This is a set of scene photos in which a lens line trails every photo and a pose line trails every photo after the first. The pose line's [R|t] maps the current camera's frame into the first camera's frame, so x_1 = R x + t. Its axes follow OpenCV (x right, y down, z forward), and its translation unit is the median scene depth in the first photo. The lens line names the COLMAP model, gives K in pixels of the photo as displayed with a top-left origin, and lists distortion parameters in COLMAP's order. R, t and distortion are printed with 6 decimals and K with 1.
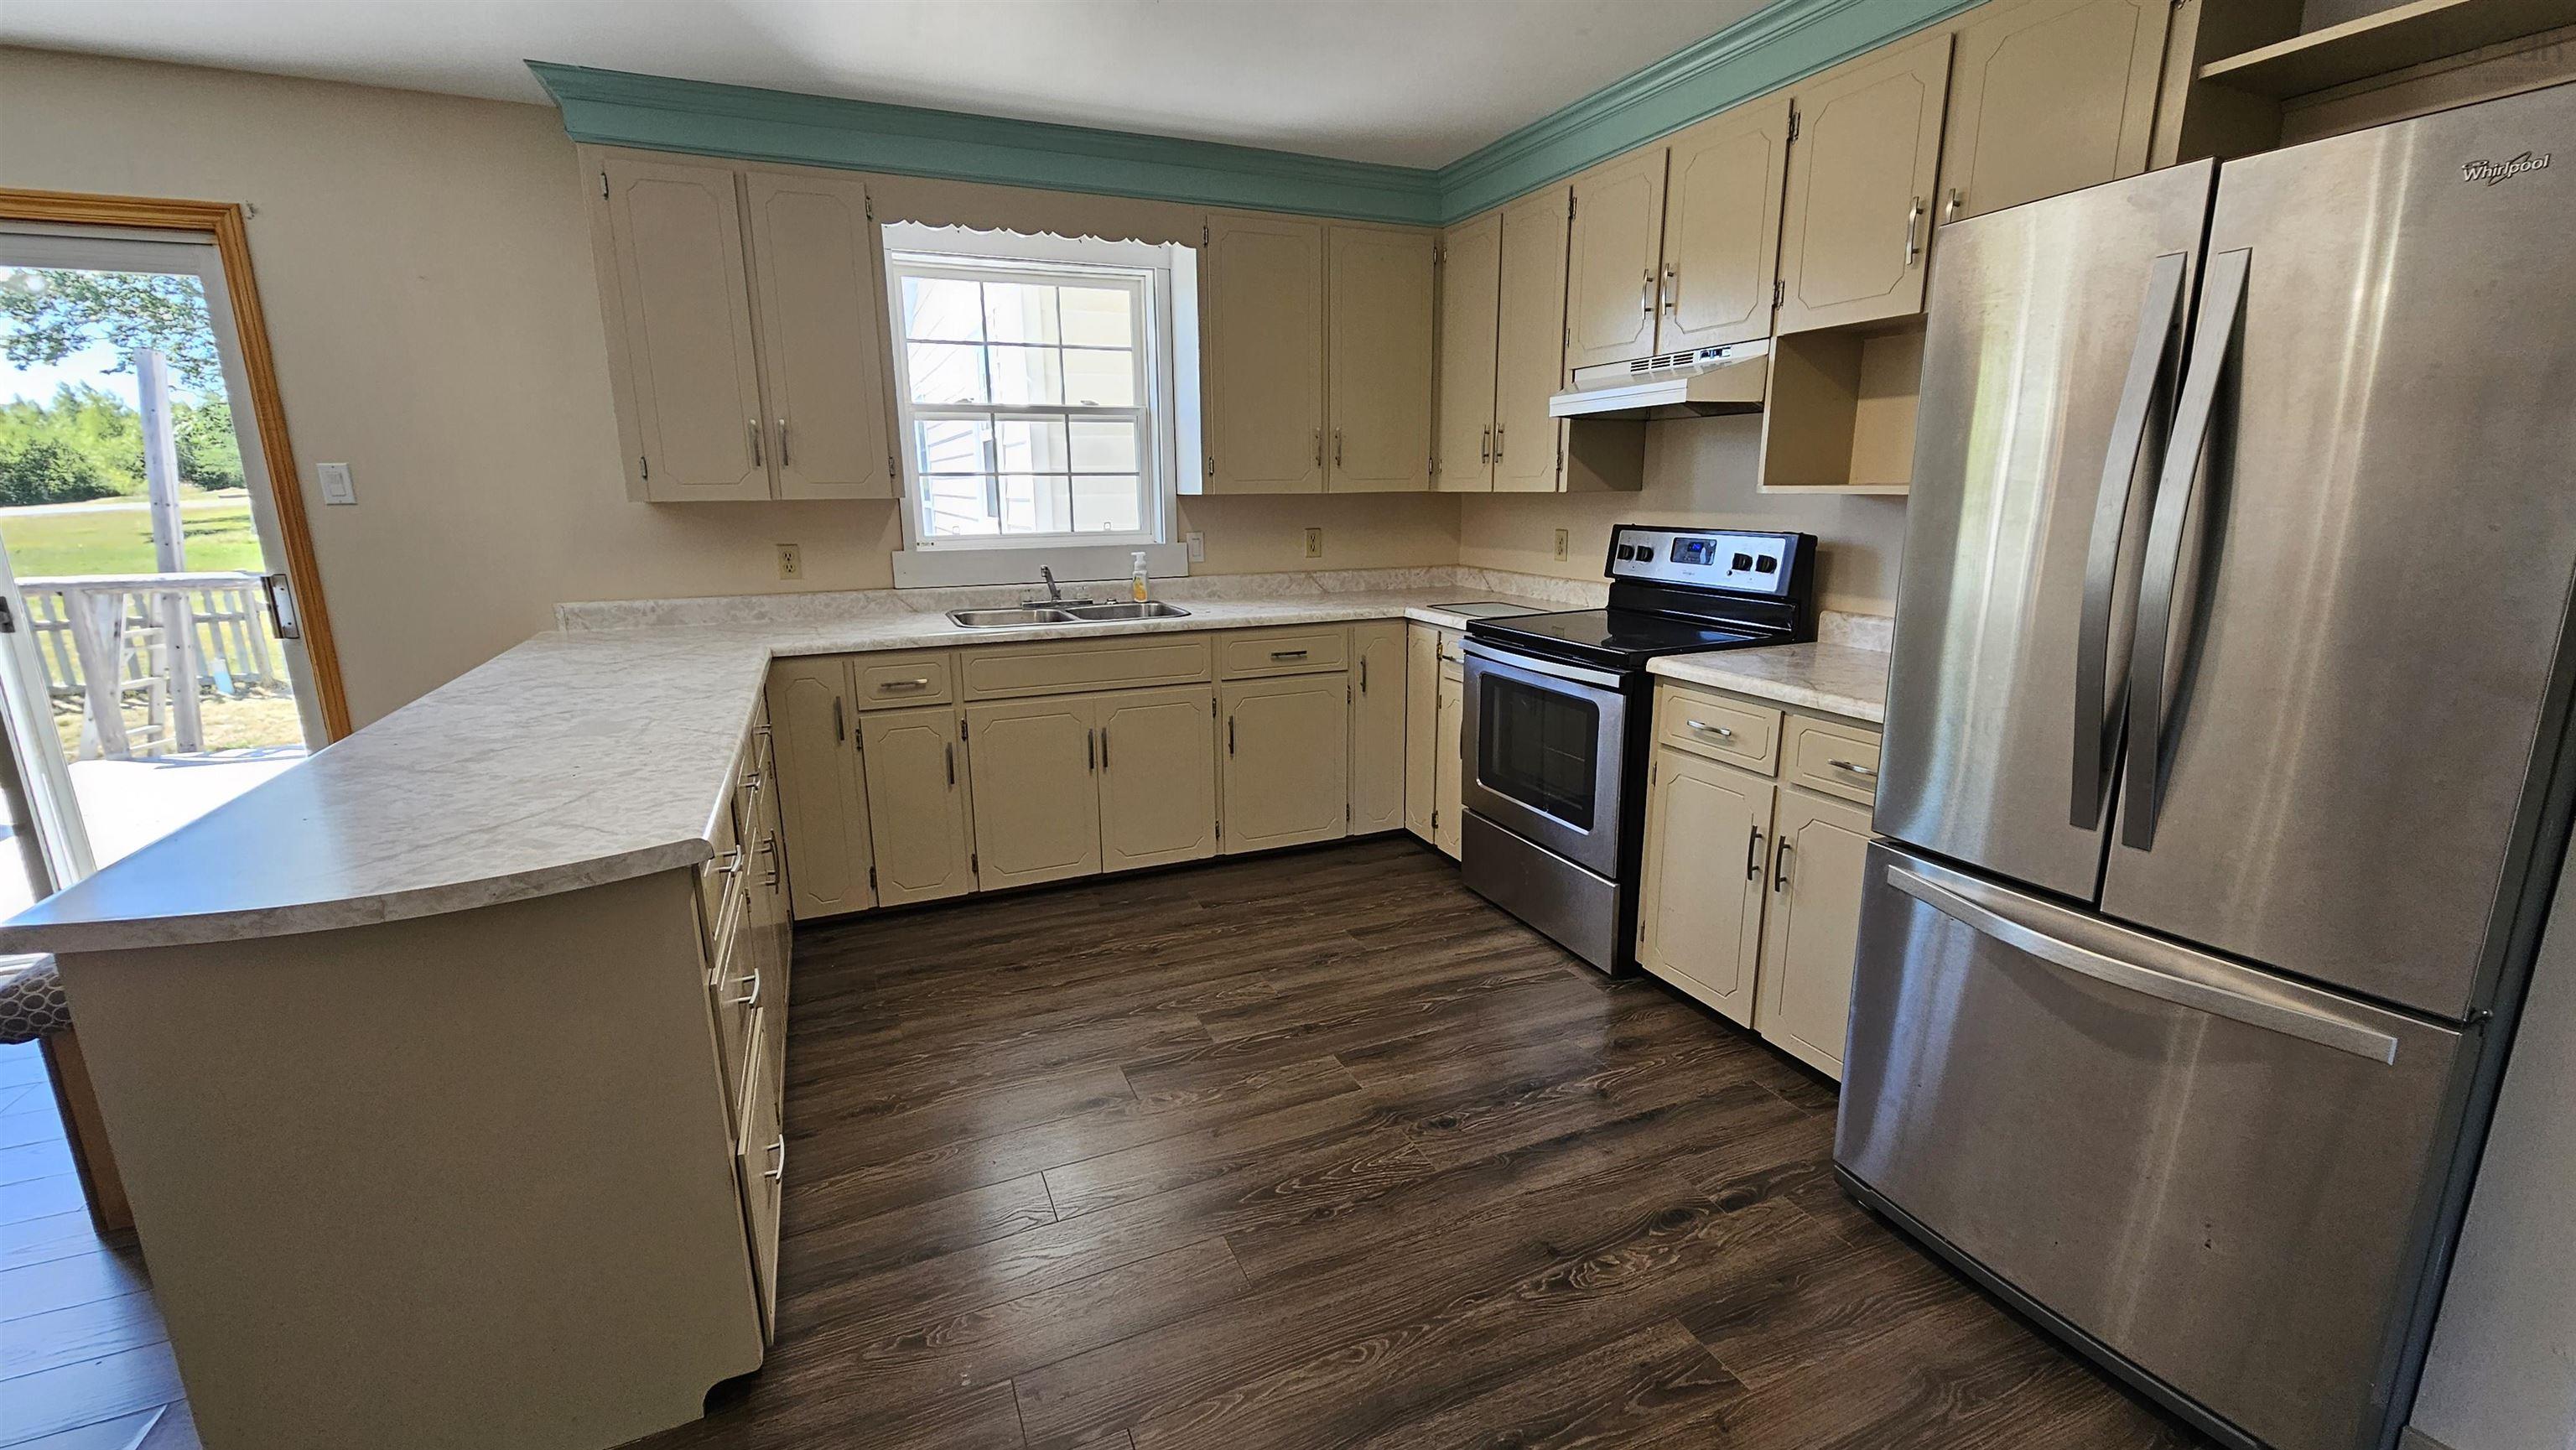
lens RADIAL K [[1058.4, 0, 1288.8], [0, 1058.4, 727.2], [0, 0, 1]] dist [0.000782, 0.000472]
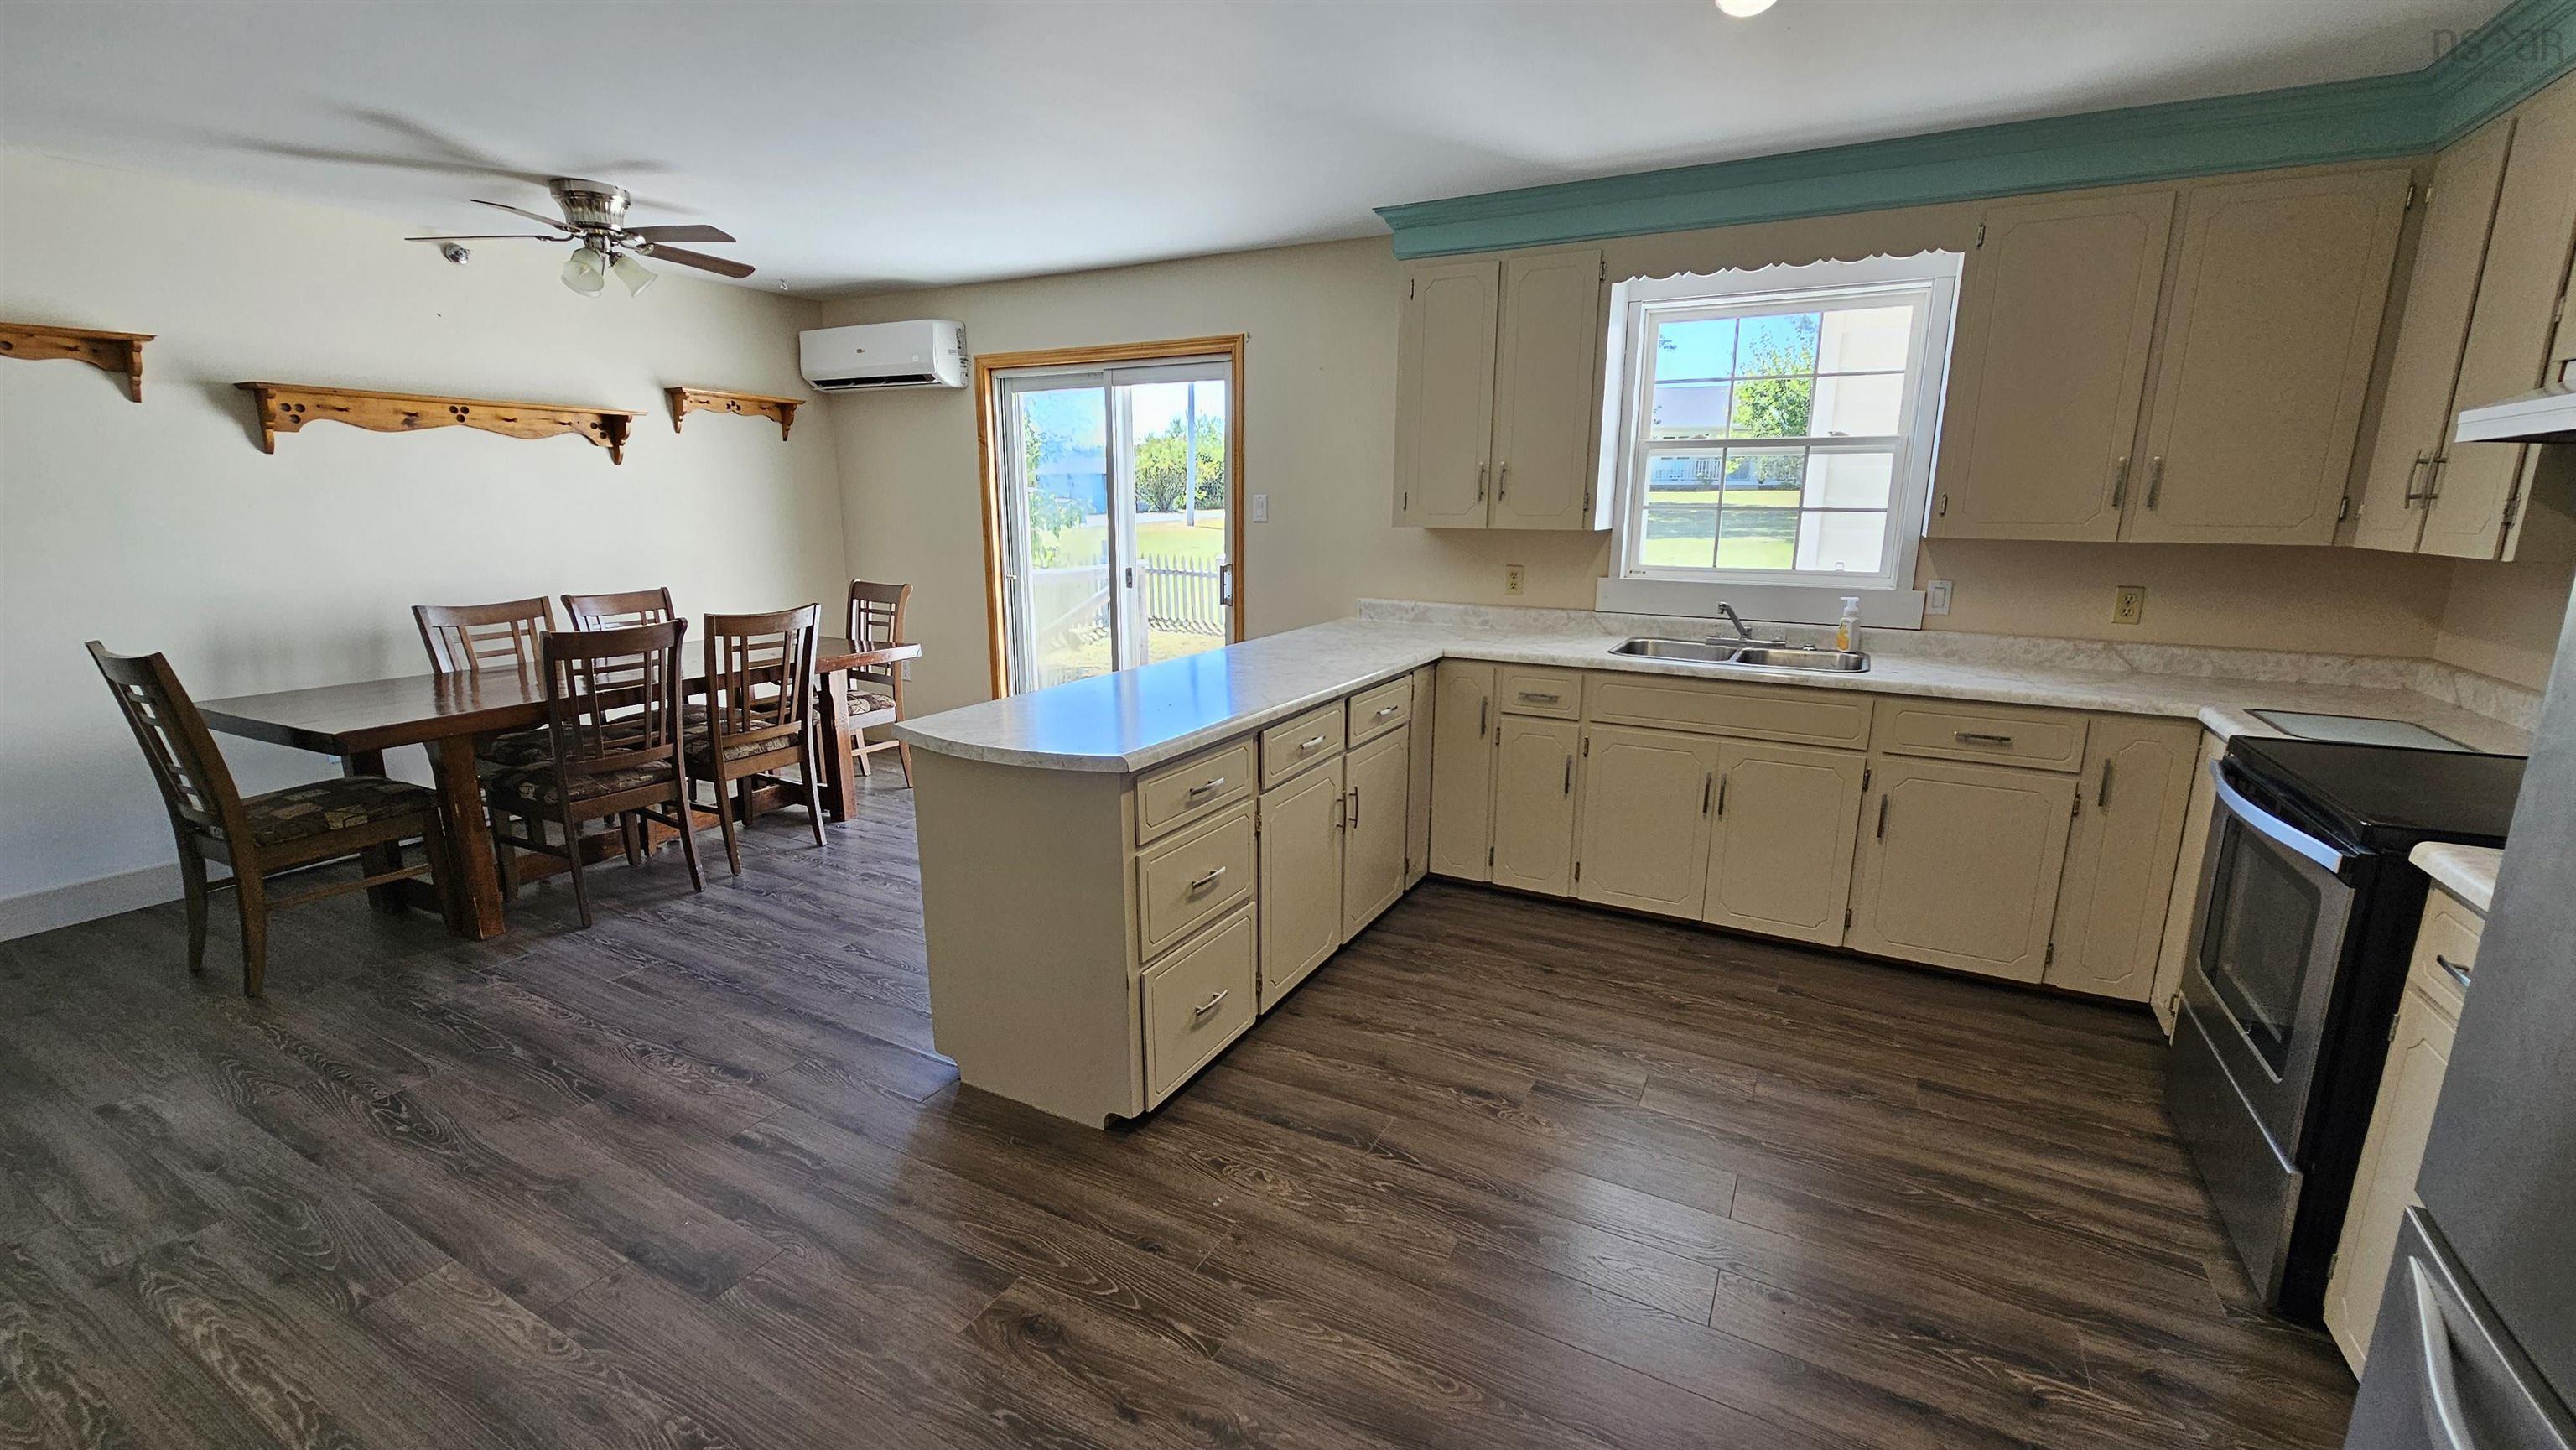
lens RADIAL K [[1058.4, 0, 1285.9], [0, 1058.4, 724.7], [0, 0, 1]] dist [0.000782, 0.000472]
pose [[0.616258, 0.178938, -0.766947, 0.319557], [-0.188684, 0.979030, 0.076809, -0.043733], [0.764608, 0.097376, 0.637097, 0.078101]]
